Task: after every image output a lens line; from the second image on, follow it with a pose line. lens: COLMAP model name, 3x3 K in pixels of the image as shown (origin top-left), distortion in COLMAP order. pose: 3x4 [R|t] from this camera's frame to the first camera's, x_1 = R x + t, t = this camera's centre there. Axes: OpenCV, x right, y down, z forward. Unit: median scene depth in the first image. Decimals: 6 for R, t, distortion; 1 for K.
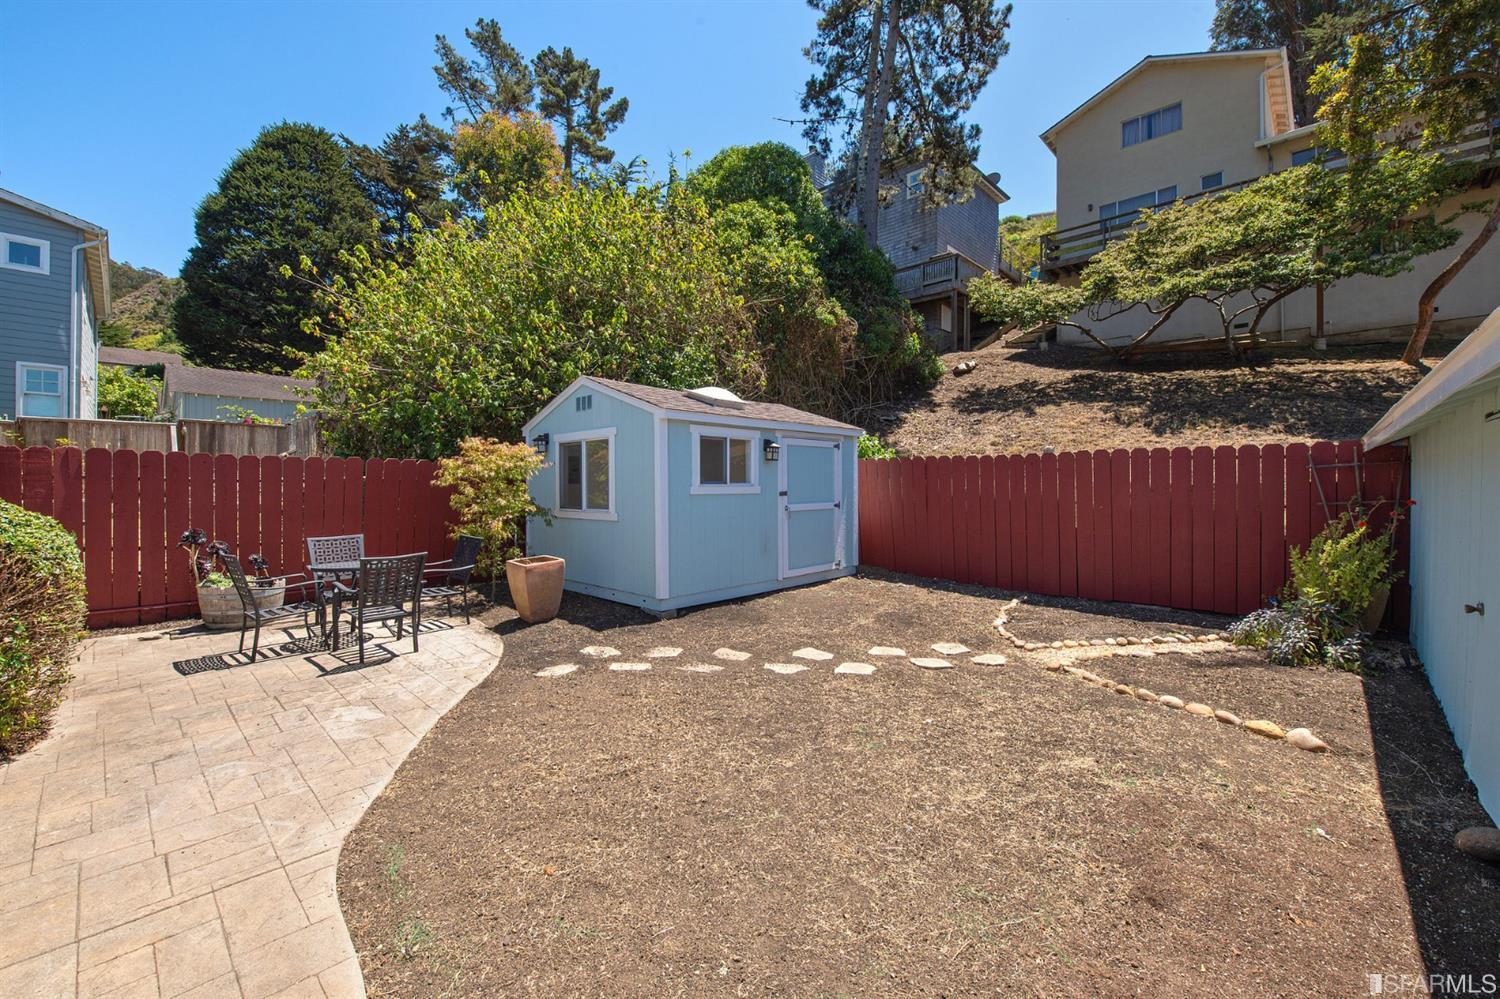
lens RADIAL K [[602.7, 0, 750.0], [0, 602.7, 489.8], [0, 0, 1]] dist [-0.017822, -0.000029]
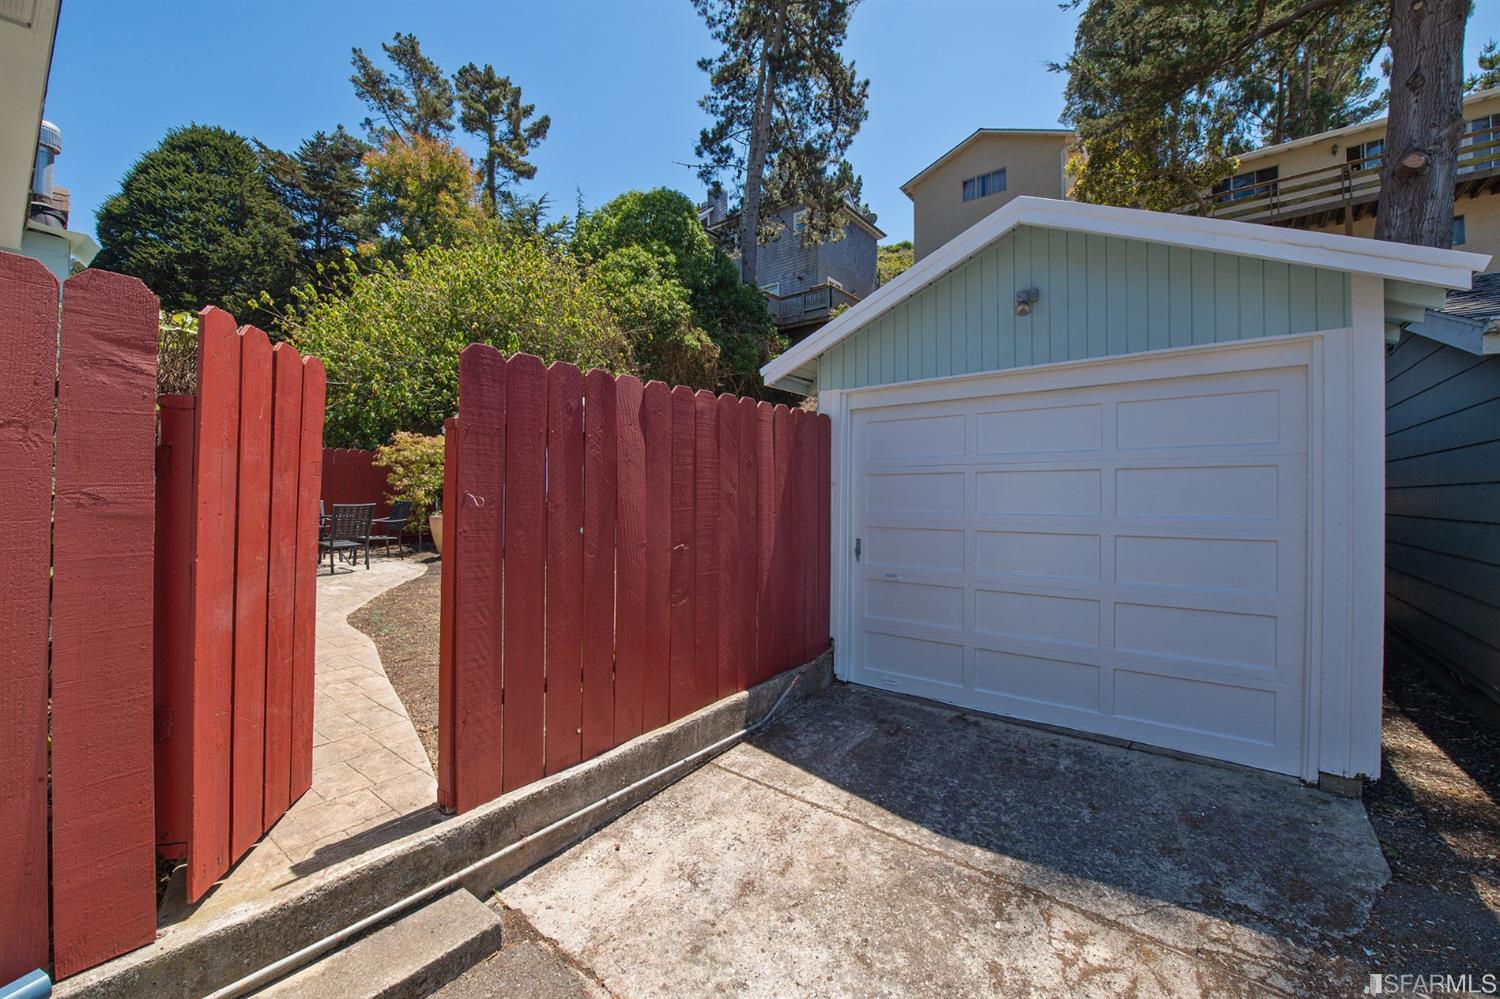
lens RADIAL K [[599.2, 0, 745.5], [0, 599.2, 502.2], [0, 0, 1]] dist [-0.019225, -0.000396]
pose [[0.994681, -0.006065, 0.102826, 0.095861], [0.005771, 0.999978, 0.003160, 0.039408], [-0.102843, -0.002550, 0.994694, -0.236313]]
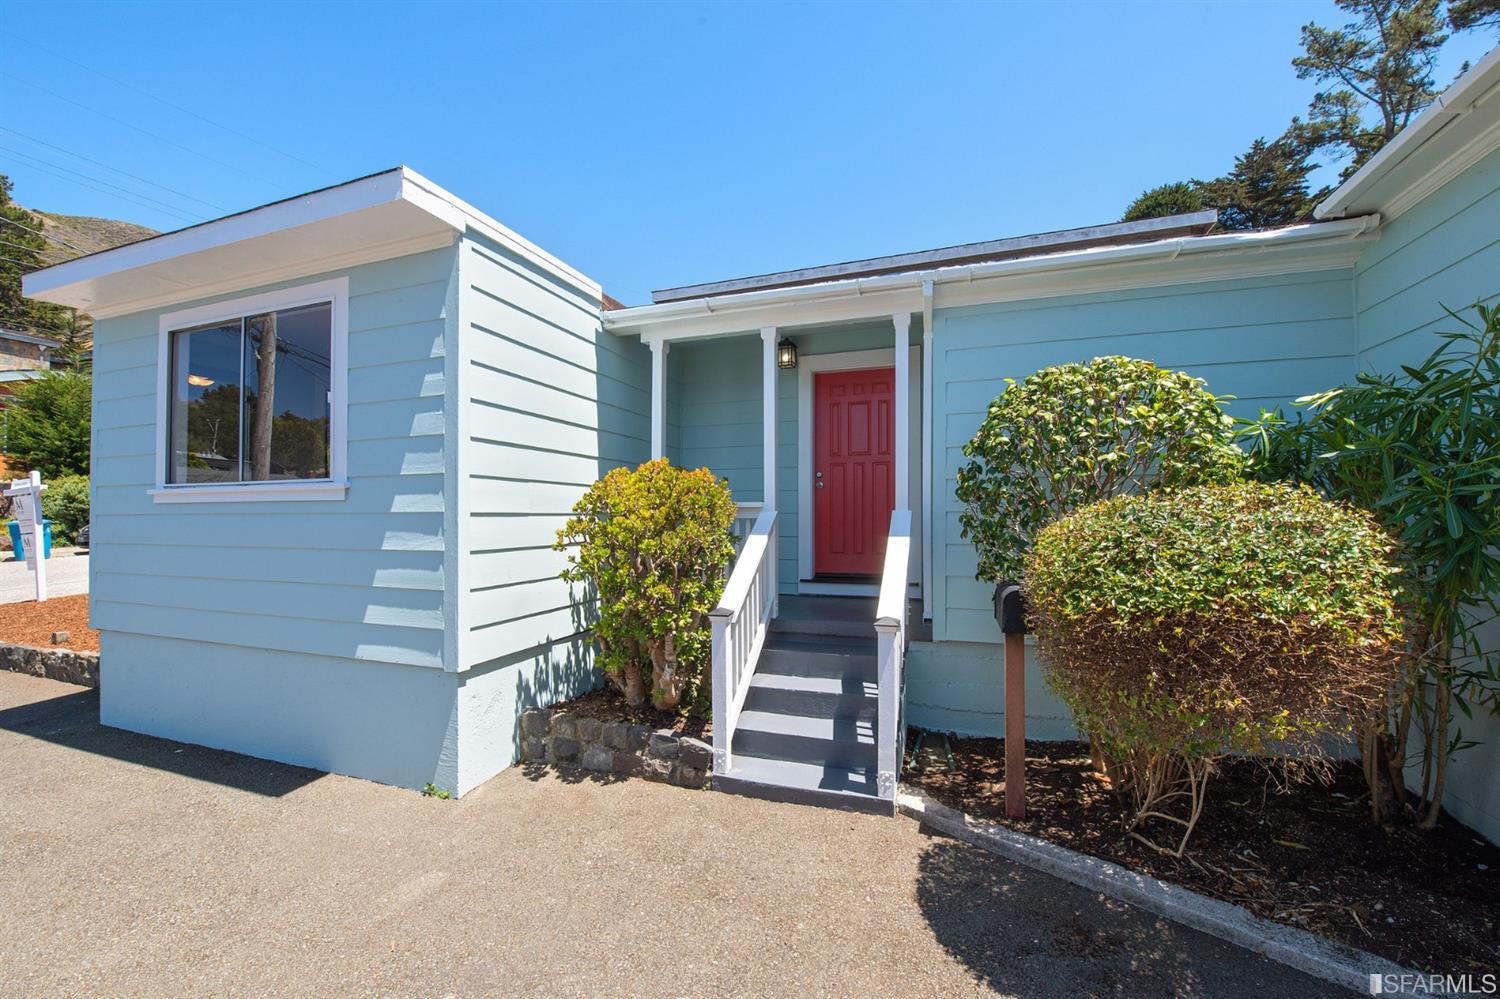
lens RADIAL K [[601.1, 0, 752.4], [0, 601.1, 516.6], [0, 0, 1]] dist [-0.014417, -0.002984]
pose [[0.413488, -0.007422, -0.910479, -0.202658], [0.001275, 0.999971, -0.007572, 0.048684], [0.910509, 0.001970, 0.413485, -0.607979]]
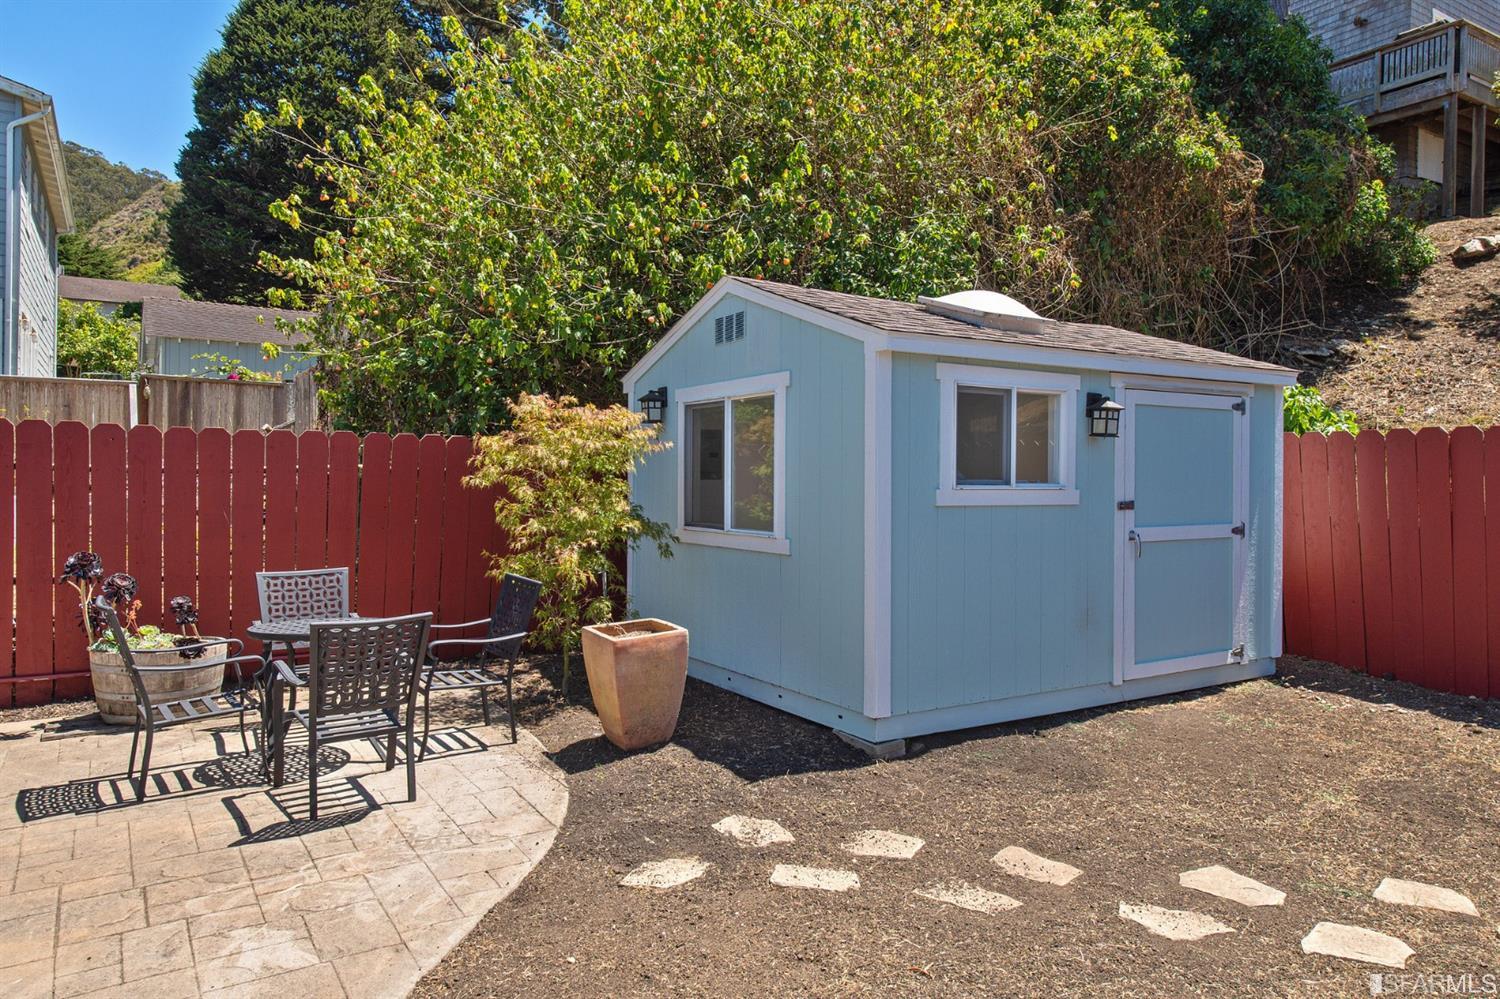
lens RADIAL K [[997.1, 0, 748.9], [0, 997.1, 493.3], [0, 0, 1]] dist [0.004860, -0.000875]
pose [[0.967779, 0.013716, -0.251427, -0.020699], [-0.011985, 0.999893, 0.008416, -0.003766], [0.251515, -0.005132, 0.967840, 0.085801]]
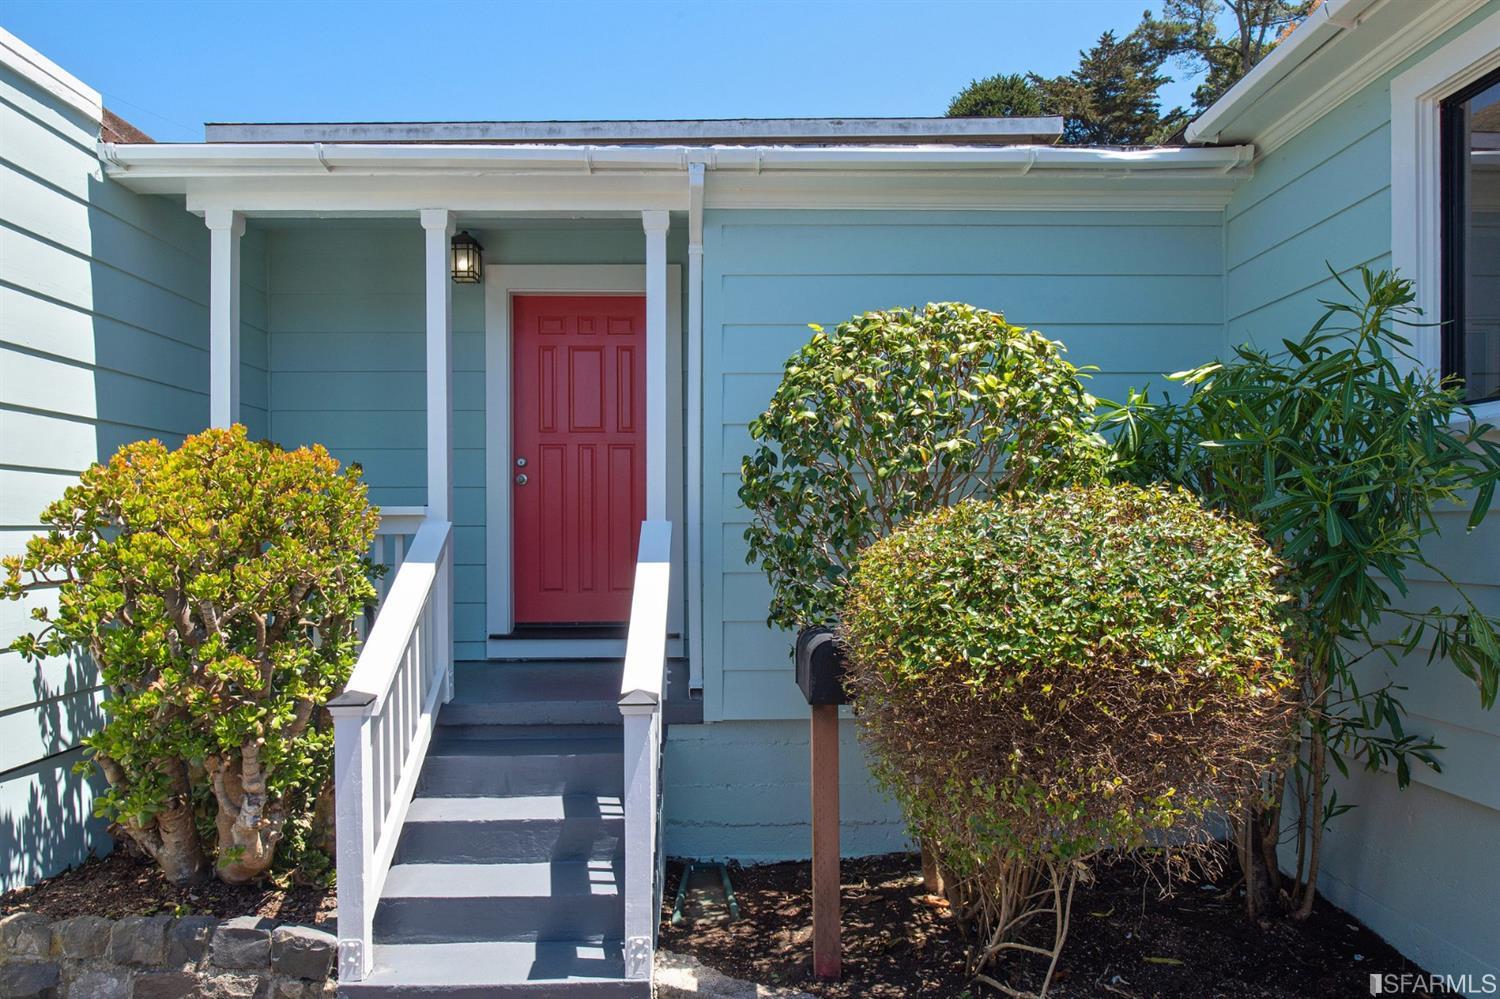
lens RADIAL K [[951.5, 0, 742.8], [0, 951.5, 539.5], [0, 0, 1]] dist [0.003116, -0.005585]
pose [[0.698553, -0.001799, -0.715556, -0.209652], [0.005305, 0.999982, 0.002665, 0.048565], [0.715539, -0.005658, 0.698550, -0.607790]]
